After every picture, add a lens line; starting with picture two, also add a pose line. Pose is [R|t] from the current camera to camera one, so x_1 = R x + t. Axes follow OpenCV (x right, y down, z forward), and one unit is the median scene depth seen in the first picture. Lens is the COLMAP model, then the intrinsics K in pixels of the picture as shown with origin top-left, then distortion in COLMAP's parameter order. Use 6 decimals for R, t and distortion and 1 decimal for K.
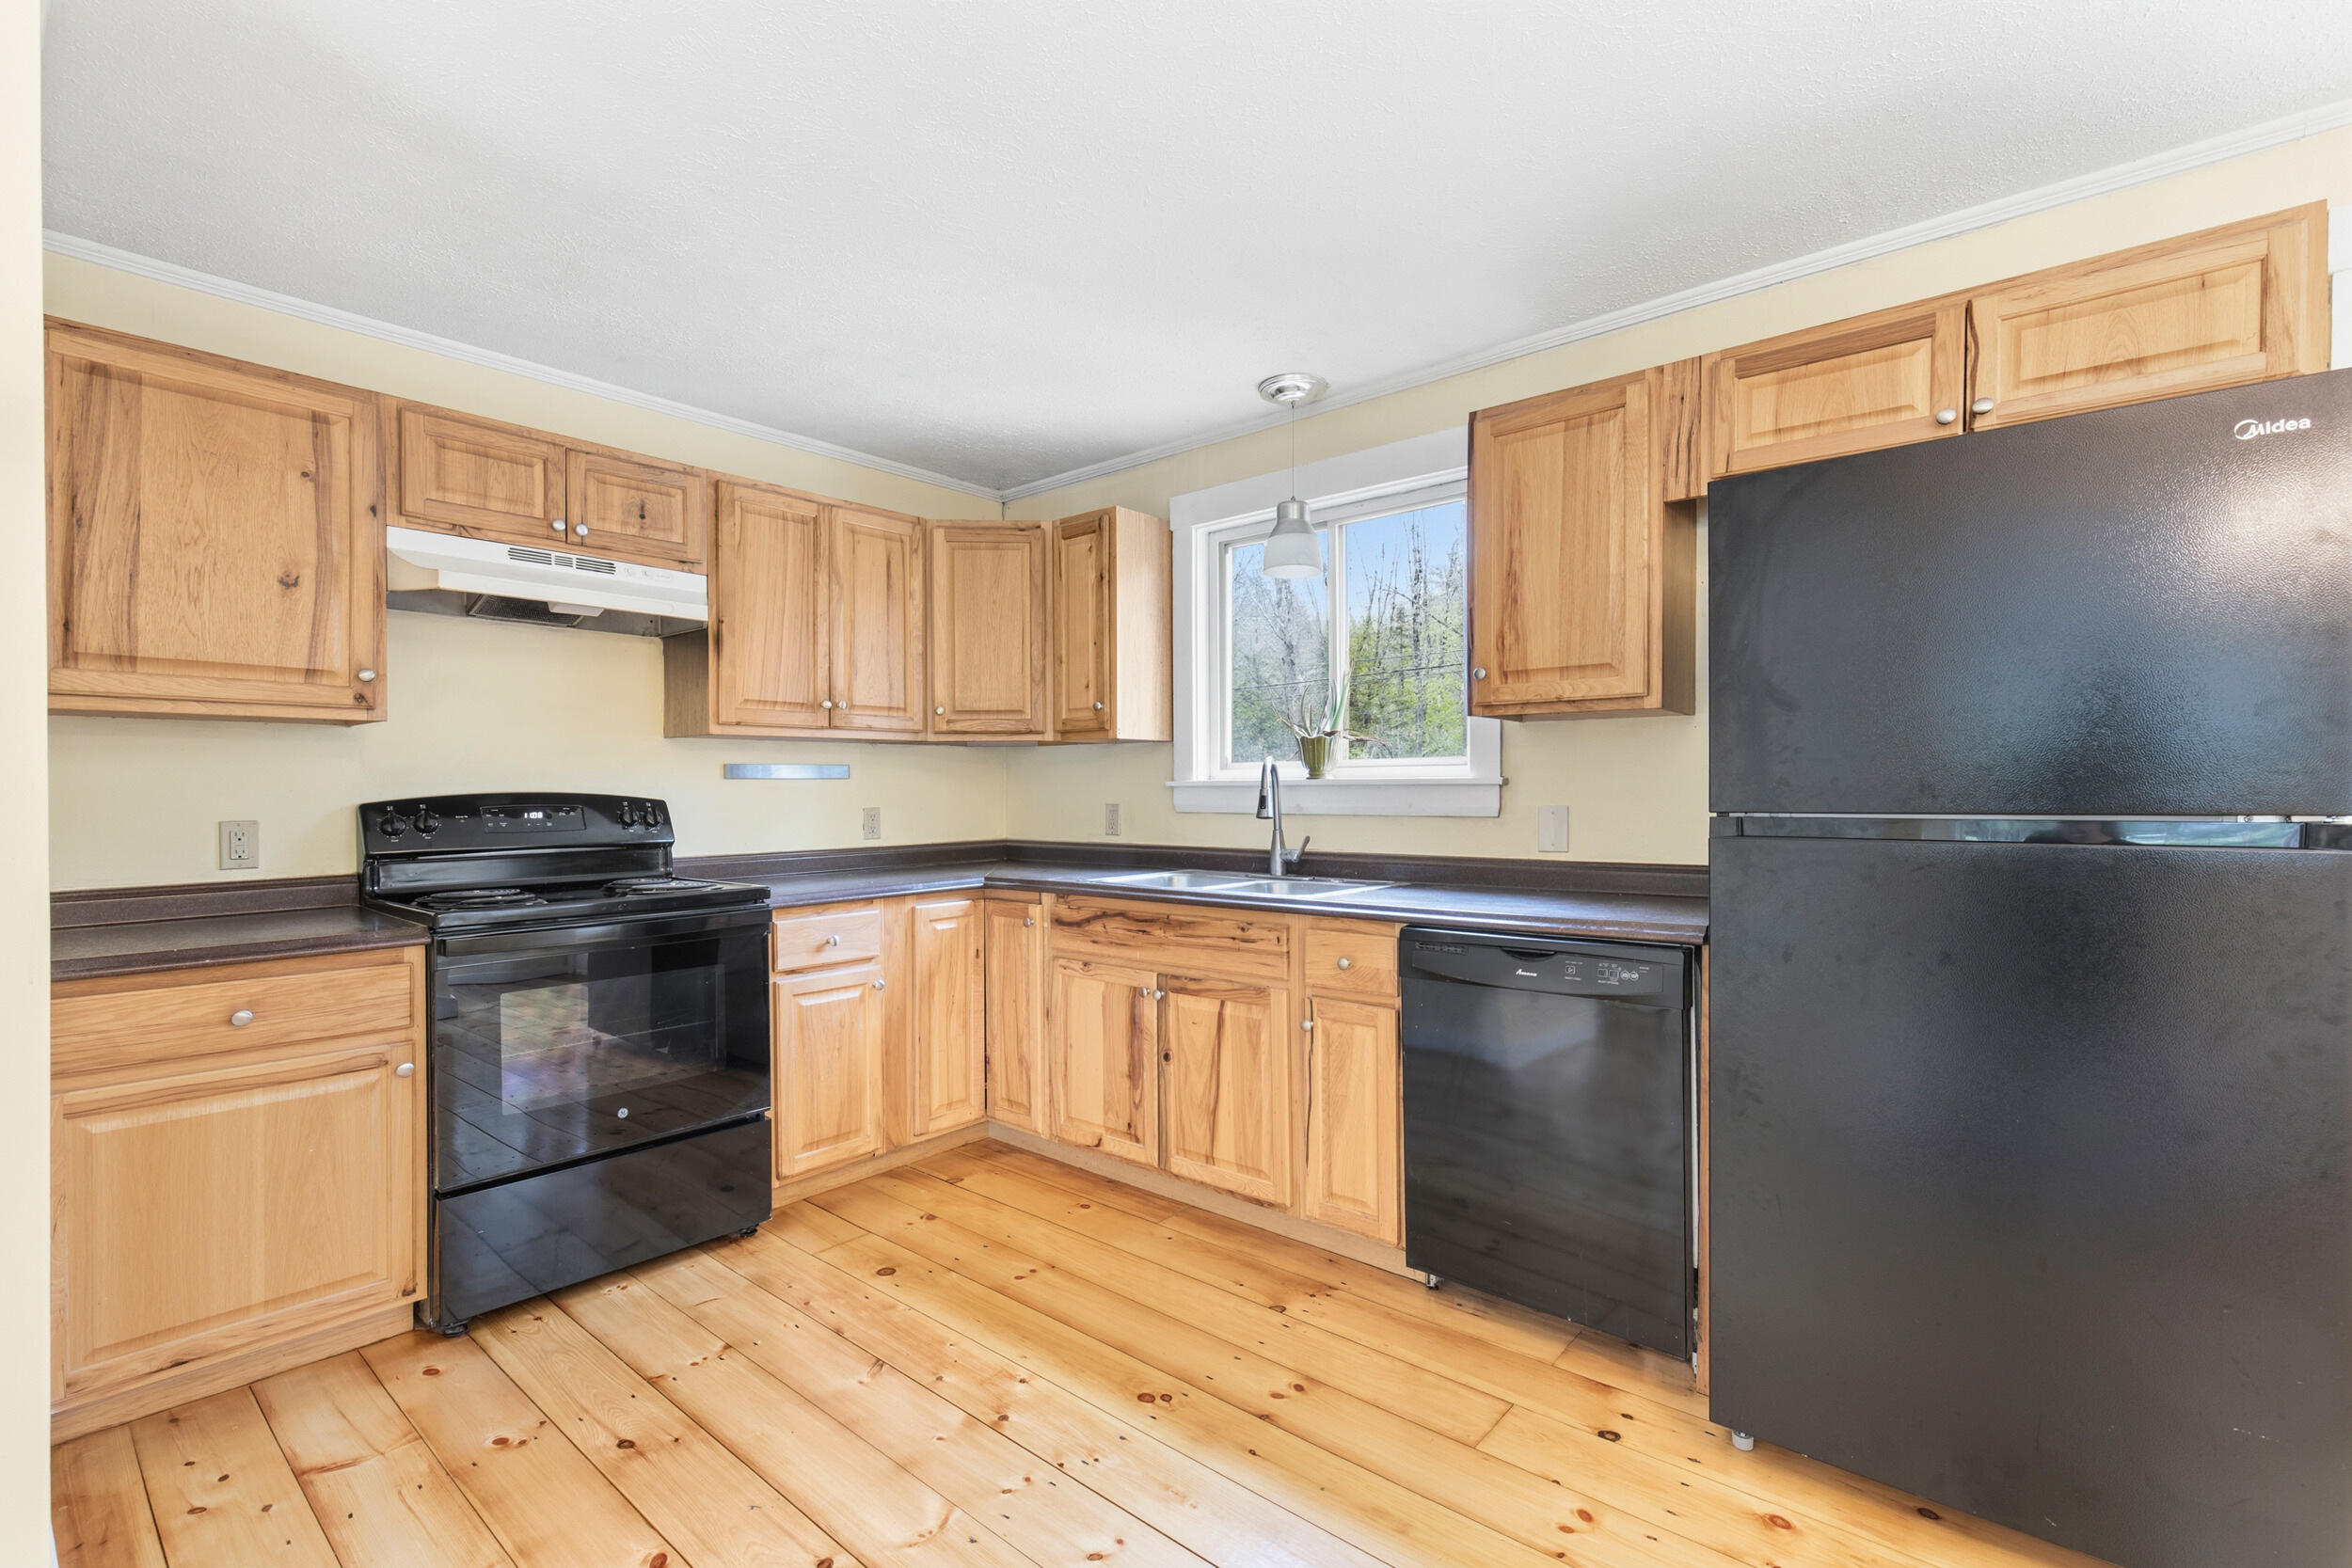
lens RADIAL K [[1052.5, 0, 1159.0], [0, 1052.5, 795.0], [0, 0, 1]] dist [0.001669, 0.000384]
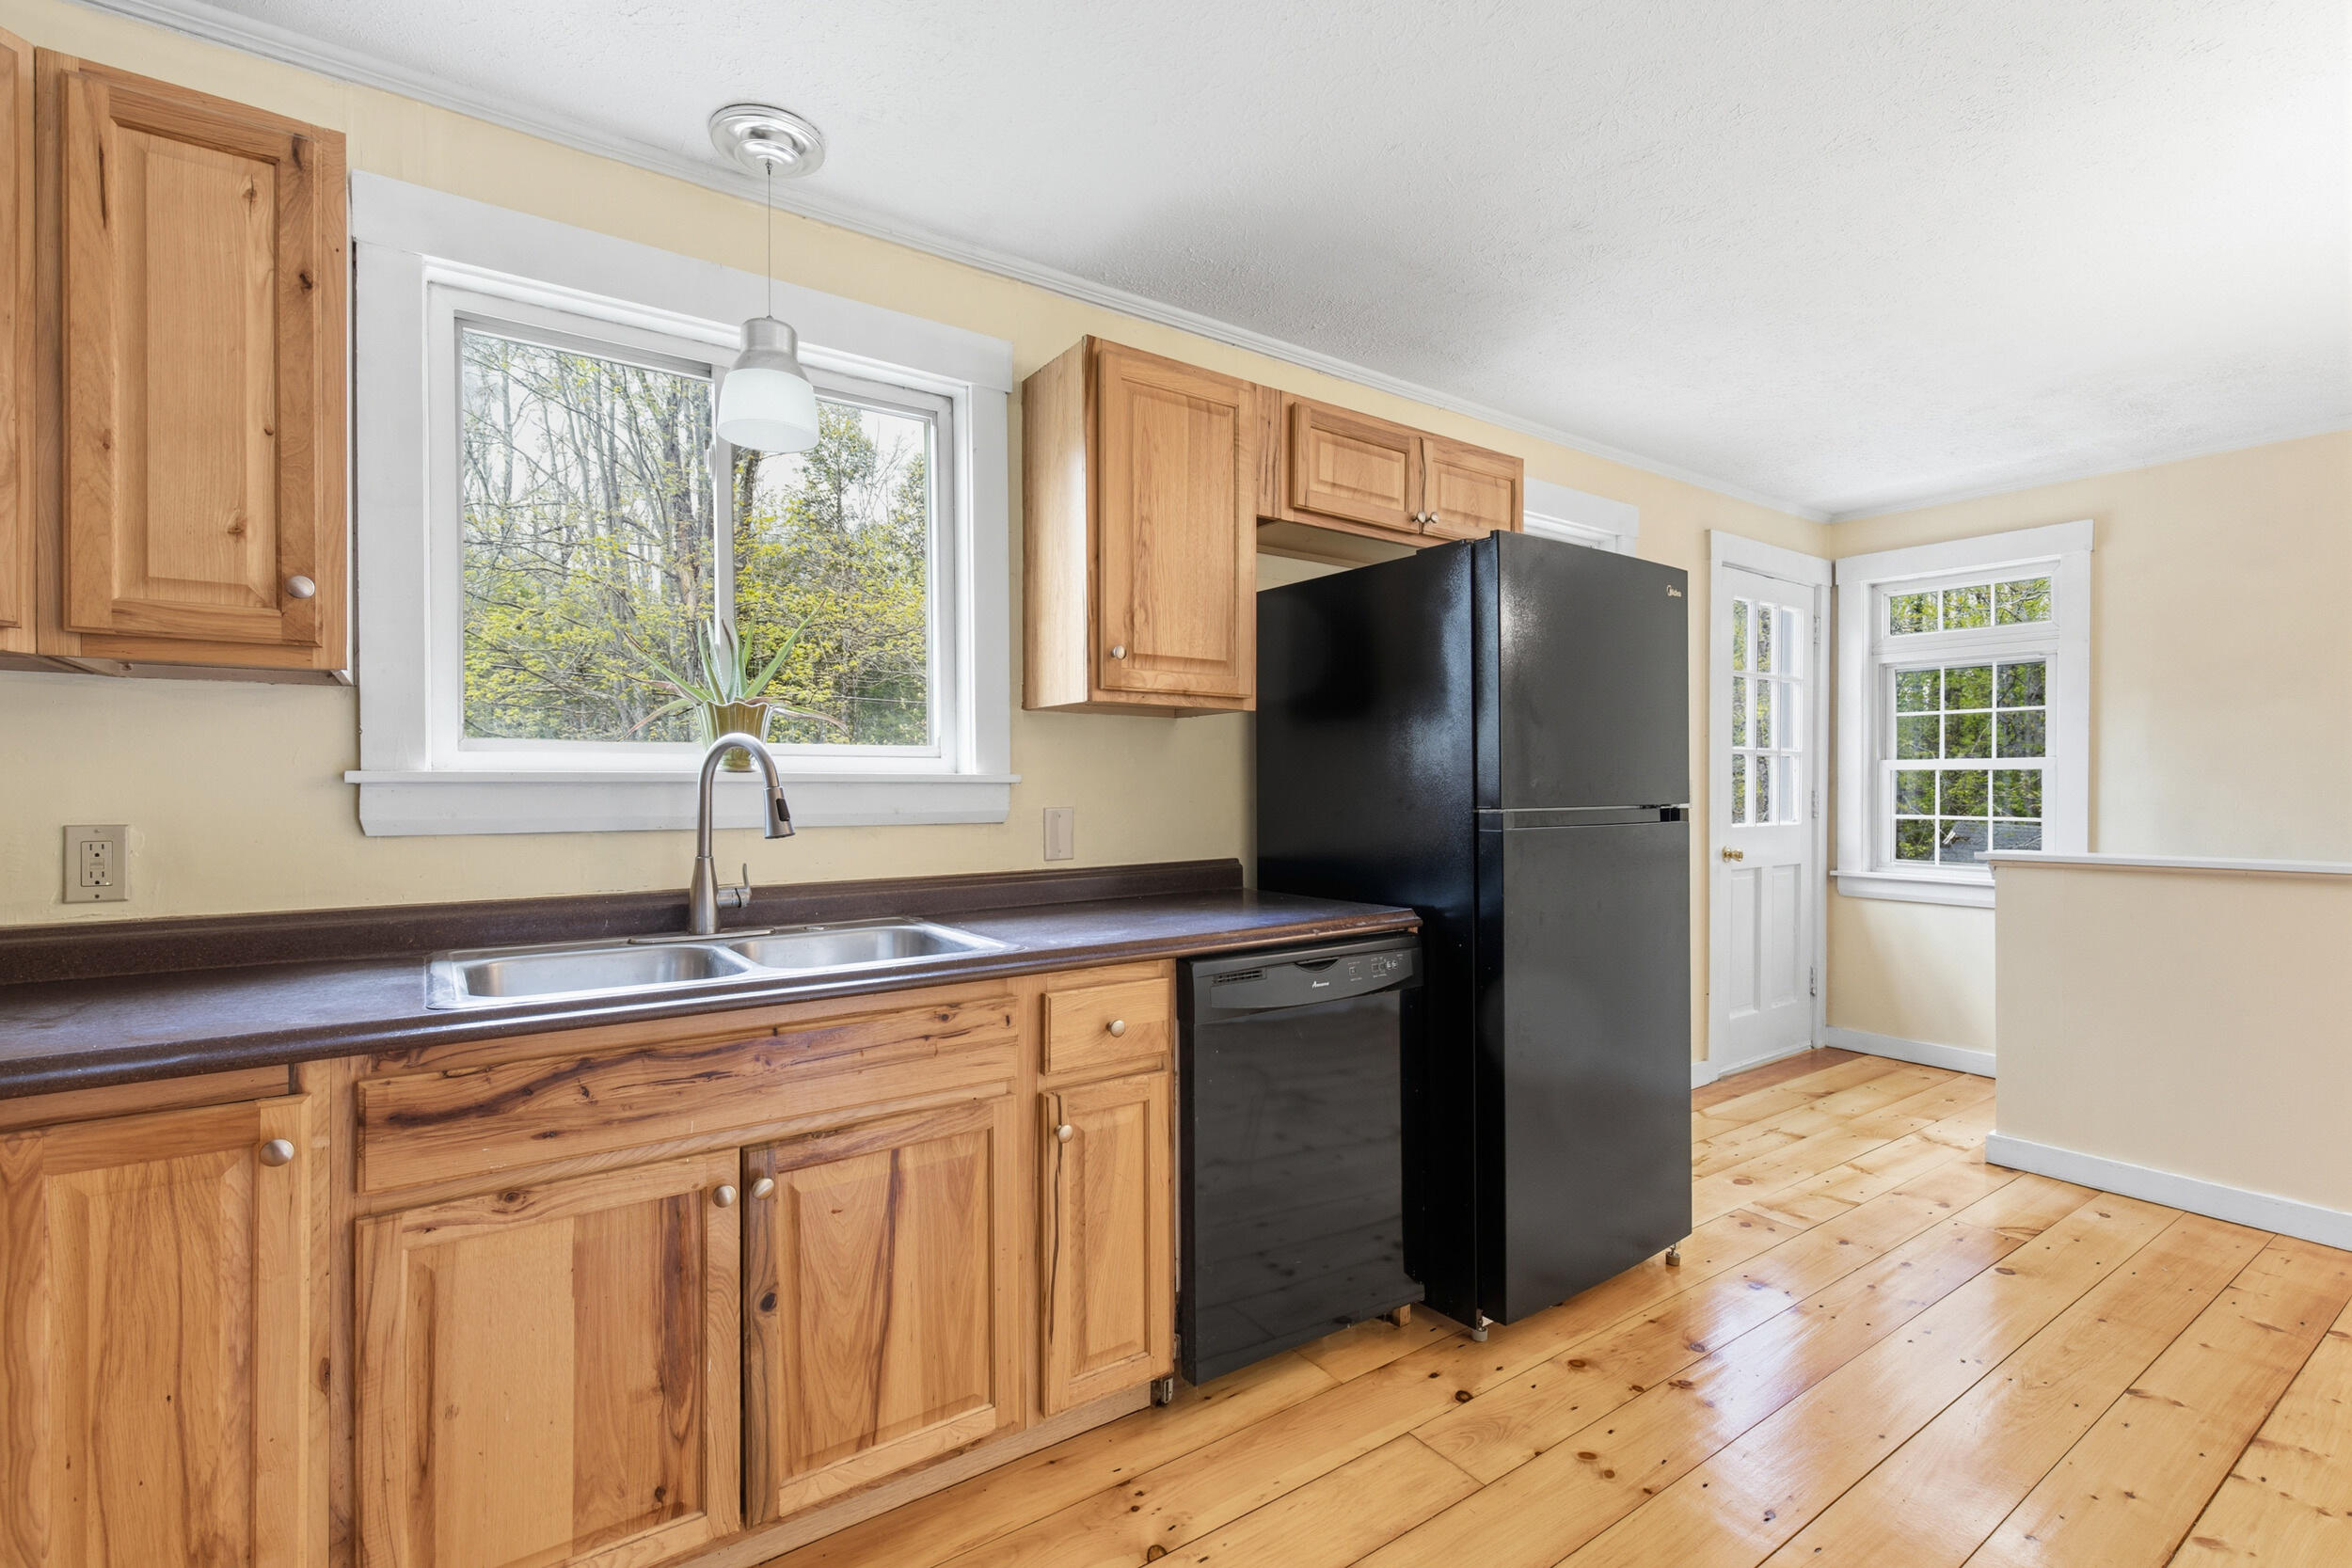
lens RADIAL K [[1044.0, 0, 1153.3], [0, 1044.0, 789.1], [0, 0, 1]] dist [0.002645, 0.000076]
pose [[0.250397, 0.002292, 0.968141, -0.484131], [0.005235, 0.999979, -0.003721, -0.001962], [-0.968129, 0.006000, 0.250379, 0.742504]]
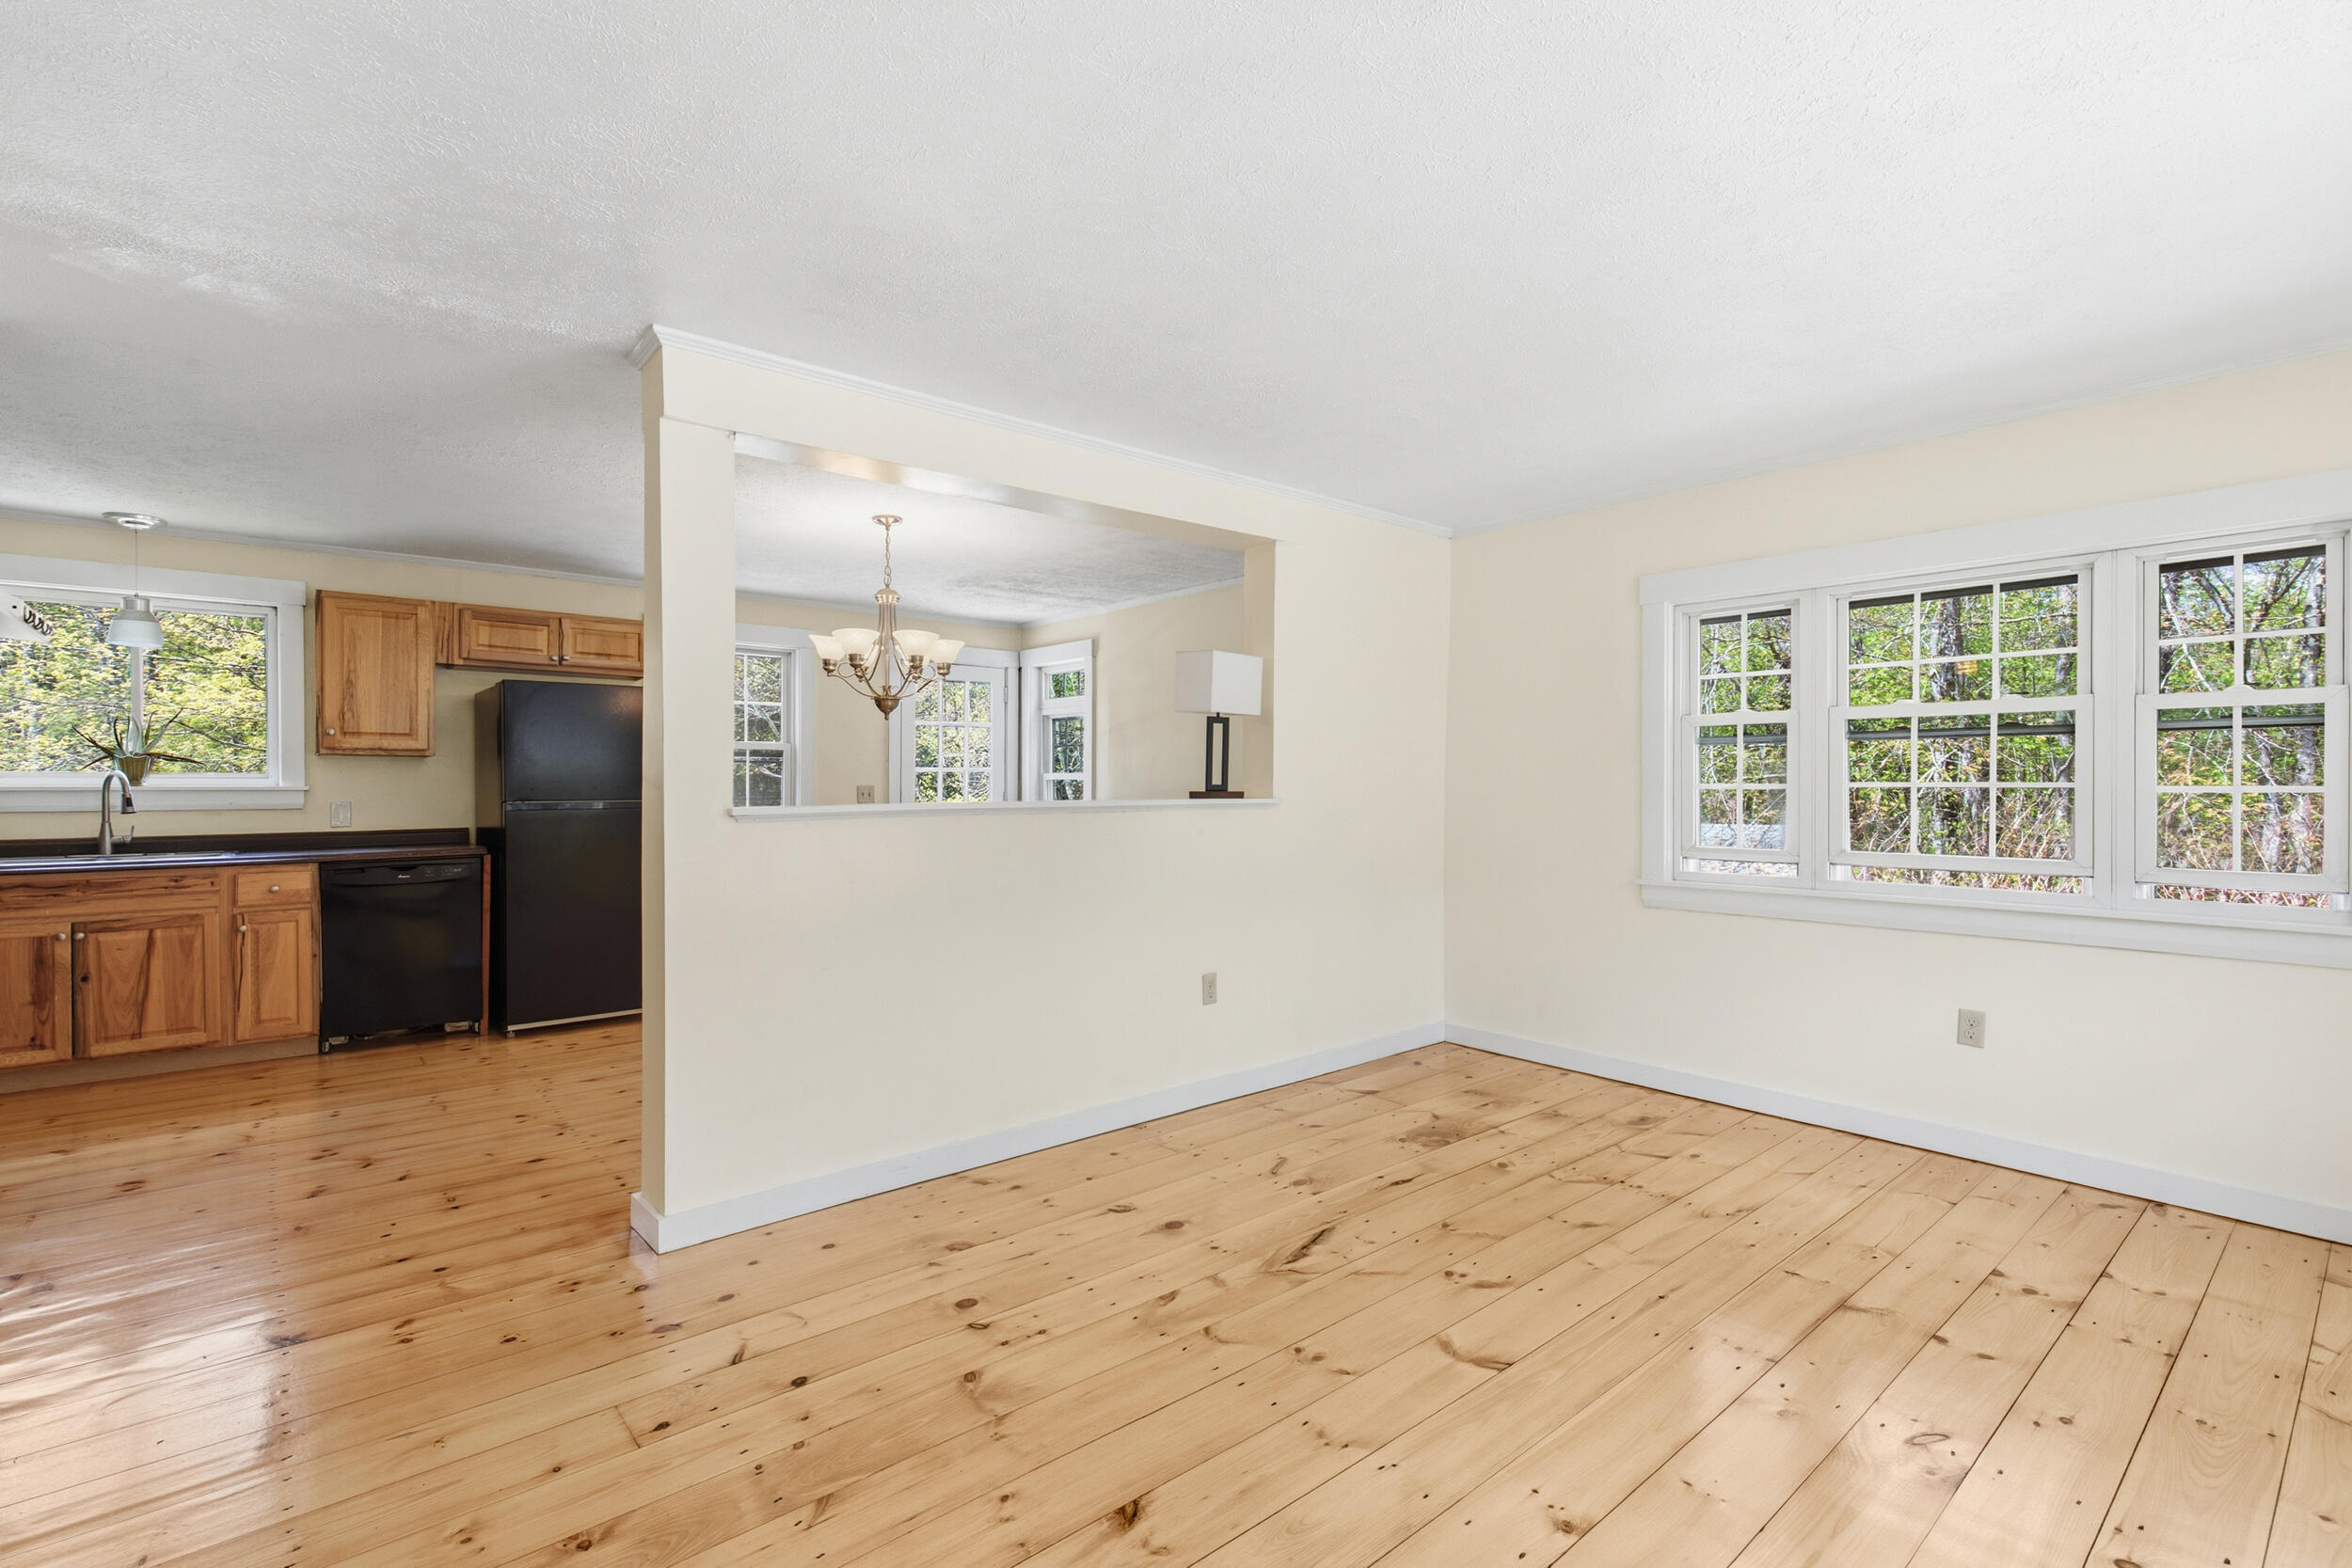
lens RADIAL K [[1052.5, 0, 1159.0], [0, 1052.5, 795.0], [0, 0, 1]] dist [0.001669, 0.000384]
pose [[0.157149, -0.003154, 0.987570, -1.291719], [0.006624, 0.999976, 0.002139, 0.003580], [-0.987553, 0.006206, 0.157166, -0.744052]]
